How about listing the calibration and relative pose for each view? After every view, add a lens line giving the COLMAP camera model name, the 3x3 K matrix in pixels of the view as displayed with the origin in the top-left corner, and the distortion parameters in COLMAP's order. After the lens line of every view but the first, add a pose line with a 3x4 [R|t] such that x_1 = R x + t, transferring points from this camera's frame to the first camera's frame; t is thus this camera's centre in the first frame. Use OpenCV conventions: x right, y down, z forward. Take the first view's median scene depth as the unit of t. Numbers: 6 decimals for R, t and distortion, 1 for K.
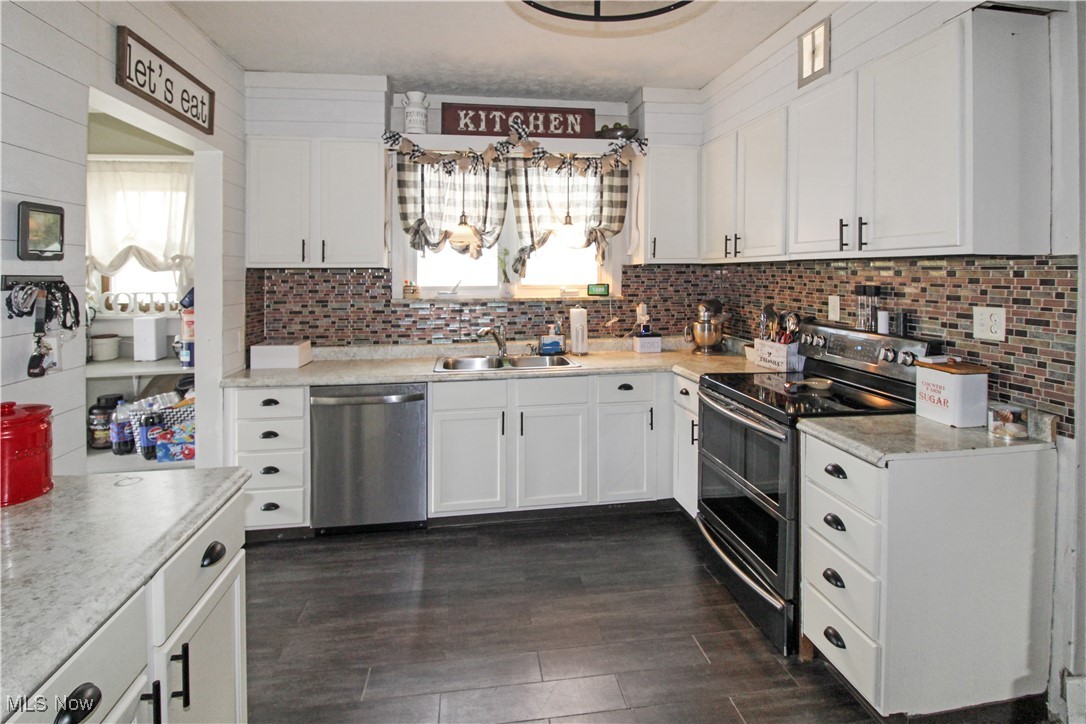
lens RADIAL K [[528.9, 0, 539.4], [0, 528.9, 280.6], [0, 0, 1]] dist [0.001697, -0.009981]
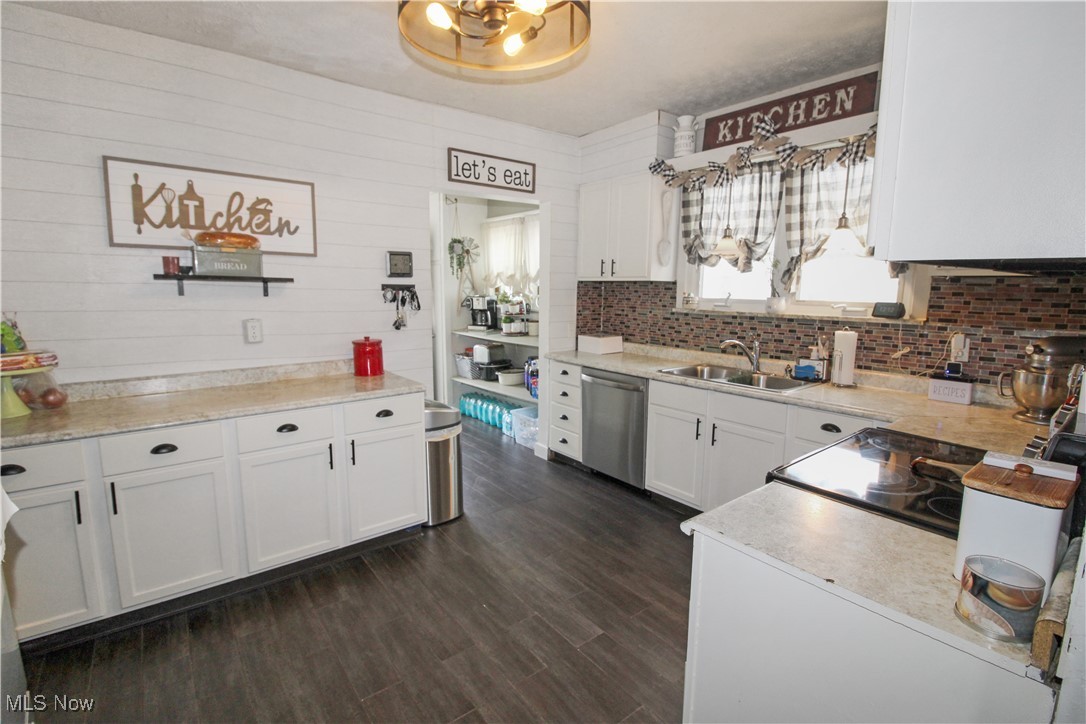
lens RADIAL K [[497.5, 0, 547.5], [0, 497.5, 361.9], [0, 0, 1]] dist [0.000500, -0.010677]
pose [[0.503962, 0.140931, -0.852151, 0.526552], [-0.017608, 0.988070, 0.152996, -0.010766], [0.863546, -0.062100, 0.500431, 0.207965]]
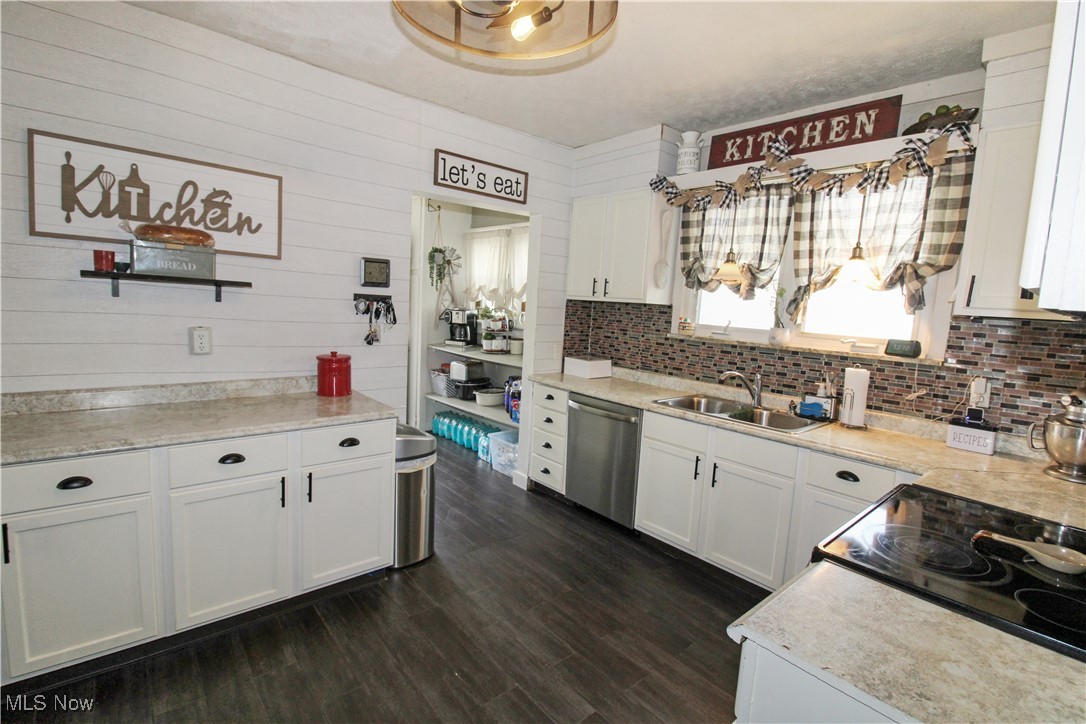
lens RADIAL K [[497.5, 0, 547.5], [0, 497.5, 361.9], [0, 0, 1]] dist [0.000500, -0.010677]
pose [[0.543244, 0.138190, -0.828124, 0.444160], [-0.065425, 0.990330, 0.122339, -0.016200], [0.837022, -0.012280, 0.547032, 0.227703]]
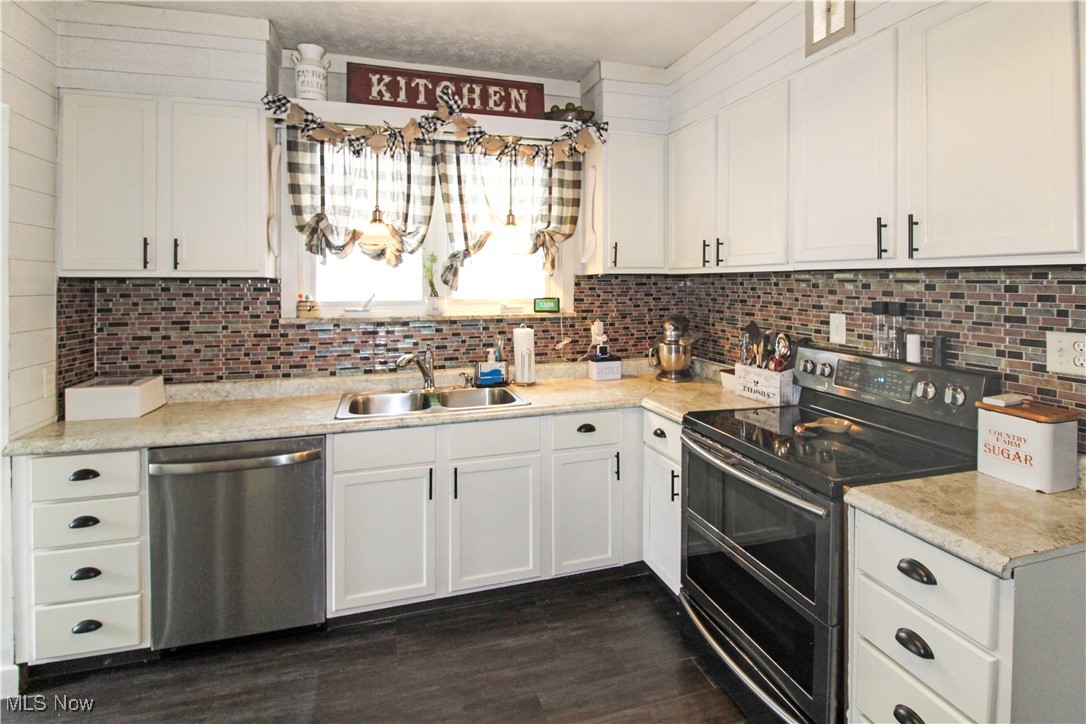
lens RADIAL K [[528.3, 0, 542.8], [0, 528.3, 291.2], [0, 0, 1]] dist [-0.001007, -0.011296]
pose [[0.989552, -0.000588, 0.144173, -0.014700], [0.000181, 0.999996, 0.002835, -0.006813], [-0.144174, -0.002779, 0.989548, 0.193982]]
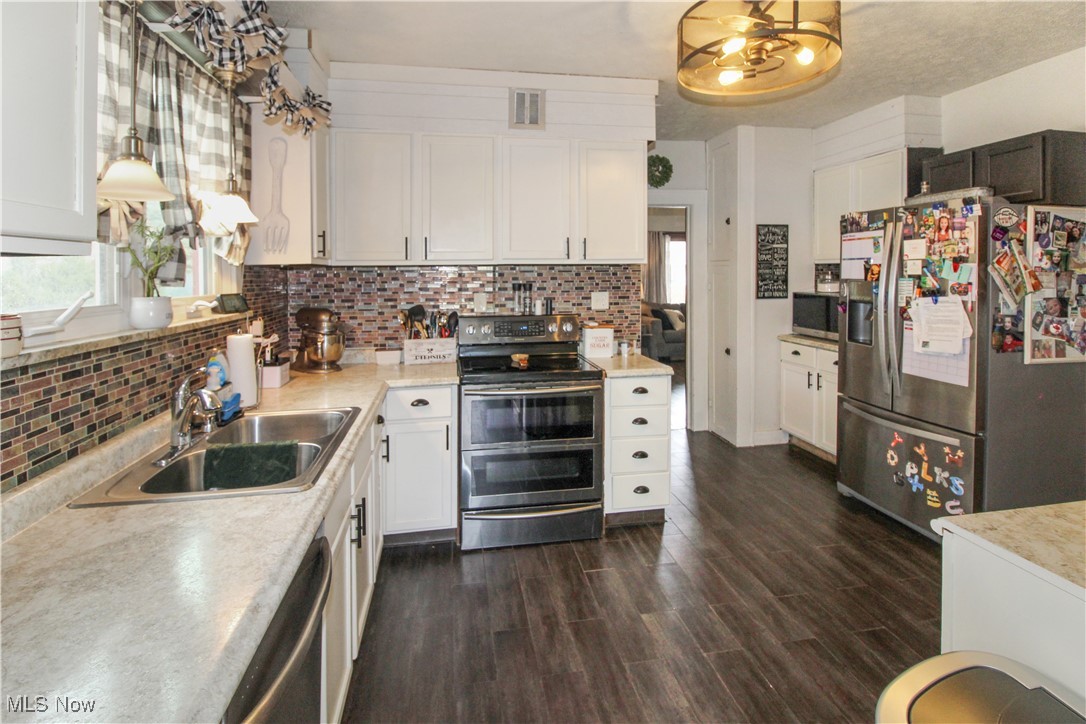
lens RADIAL K [[528.9, 0, 539.4], [0, 528.9, 280.6], [0, 0, 1]] dist [0.001697, -0.009981]
pose [[-0.019120, -0.008174, 0.999784, -0.563913], [0.025150, 0.999646, 0.008653, -0.006458], [-0.999501, 0.025310, -0.018908, 0.683685]]
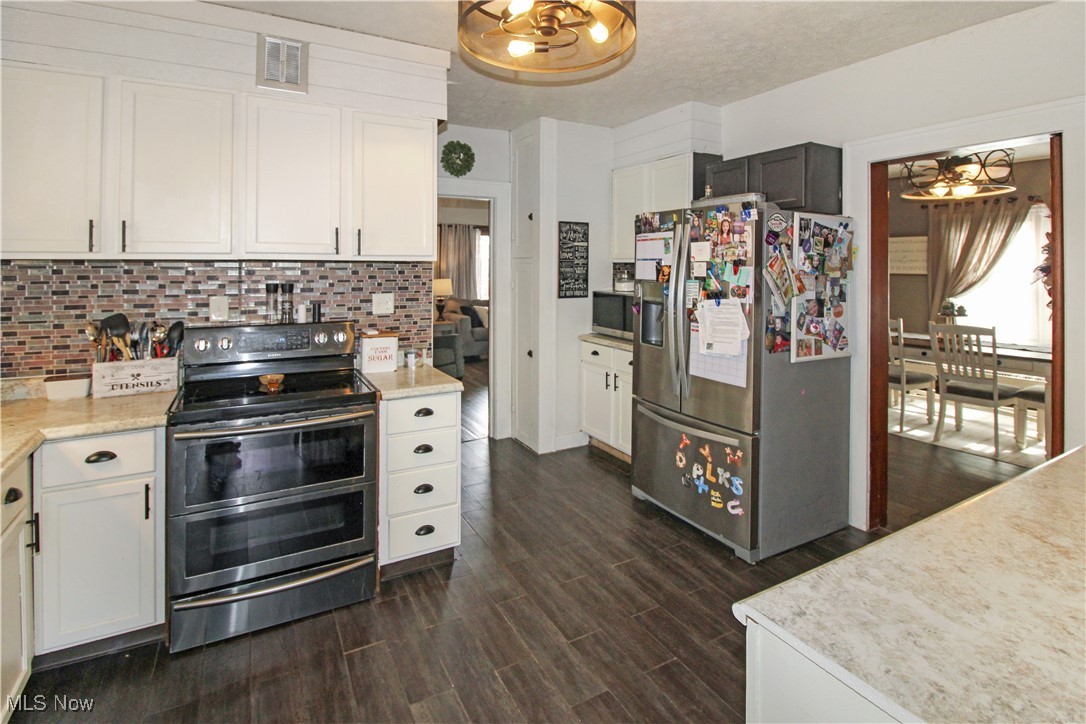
lens RADIAL K [[534.0, 0, 536.1], [0, 534.0, 262.8], [0, 0, 1]] dist [-0.001290, -0.008477]
pose [[-0.343220, 0.009882, 0.939203, -0.448529], [0.014646, 0.999879, -0.005169, -0.015037], [-0.939141, 0.011981, -0.343324, 0.611217]]
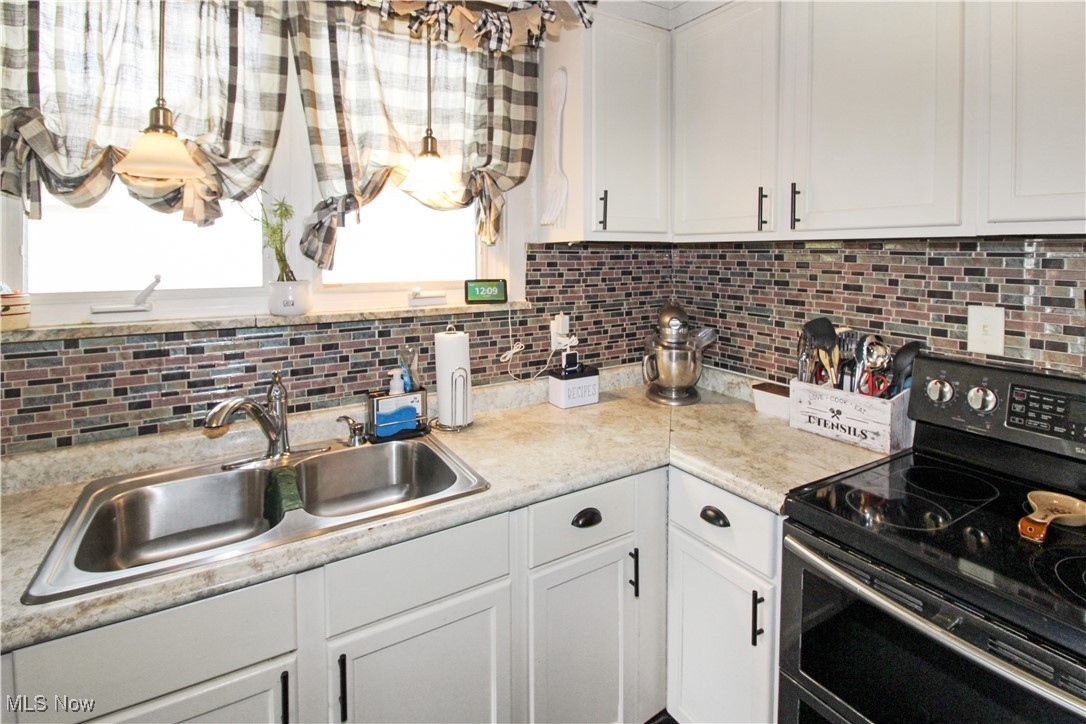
lens RADIAL K [[538.9, 0, 548.3], [0, 538.9, 270.4], [0, 0, 1]] dist [-0.003939, -0.009594]
pose [[0.921351, -0.008239, 0.388644, -0.036789], [0.000795, 0.999813, 0.019311, -0.013438], [-0.388731, -0.017483, 0.921186, 0.529842]]
